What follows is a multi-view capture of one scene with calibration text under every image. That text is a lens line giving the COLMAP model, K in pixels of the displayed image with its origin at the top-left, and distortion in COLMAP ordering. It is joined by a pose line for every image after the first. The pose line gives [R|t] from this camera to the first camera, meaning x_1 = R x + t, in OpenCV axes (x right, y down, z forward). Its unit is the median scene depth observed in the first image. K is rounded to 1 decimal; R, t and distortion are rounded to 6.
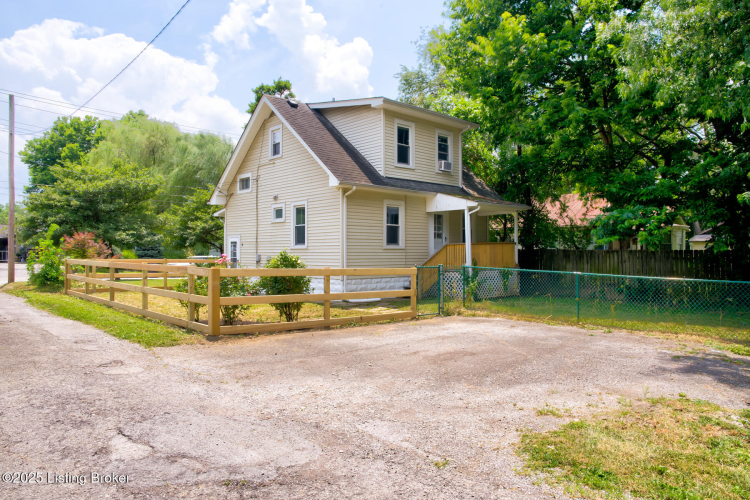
lens RADIAL K [[513.7, 0, 375.0], [0, 513.7, 250.0], [0, 0, 1]] dist [-0.002572, 0.001899]
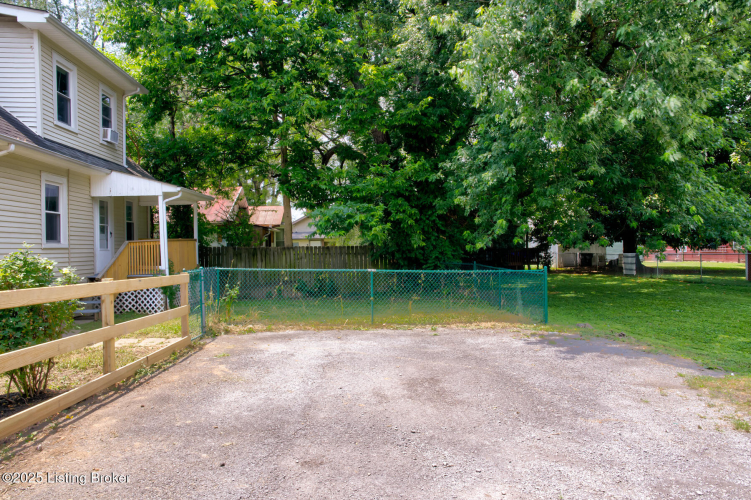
lens RADIAL K [[514.4, 0, 375.5], [0, 514.4, 250.0], [0, 0, 1]] dist [-0.002572, 0.001899]
pose [[0.644282, -0.016115, 0.764618, -0.205025], [0.014017, 0.999859, 0.009262, -0.000441], [-0.764660, 0.004751, 0.644417, 0.252434]]
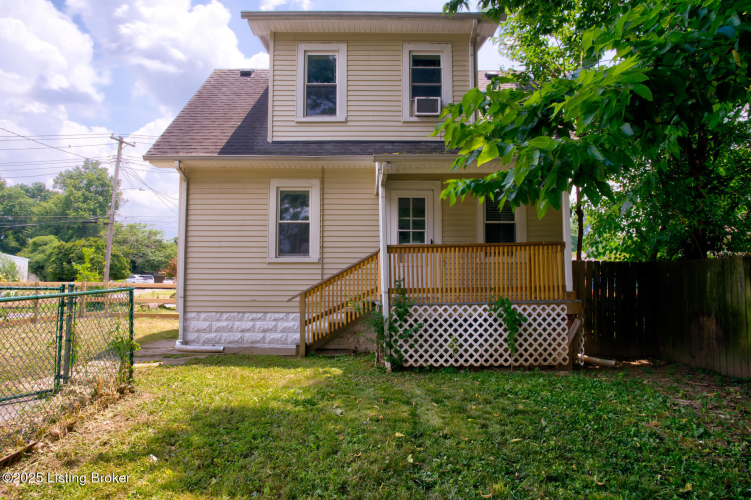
lens RADIAL K [[514.4, 0, 375.5], [0, 514.4, 250.0], [0, 0, 1]] dist [-0.002572, 0.001899]
pose [[0.734100, -0.061249, -0.676273, 0.494516], [0.001924, 0.996107, -0.088127, 0.034928], [0.679039, 0.063393, 0.731360, 0.638900]]
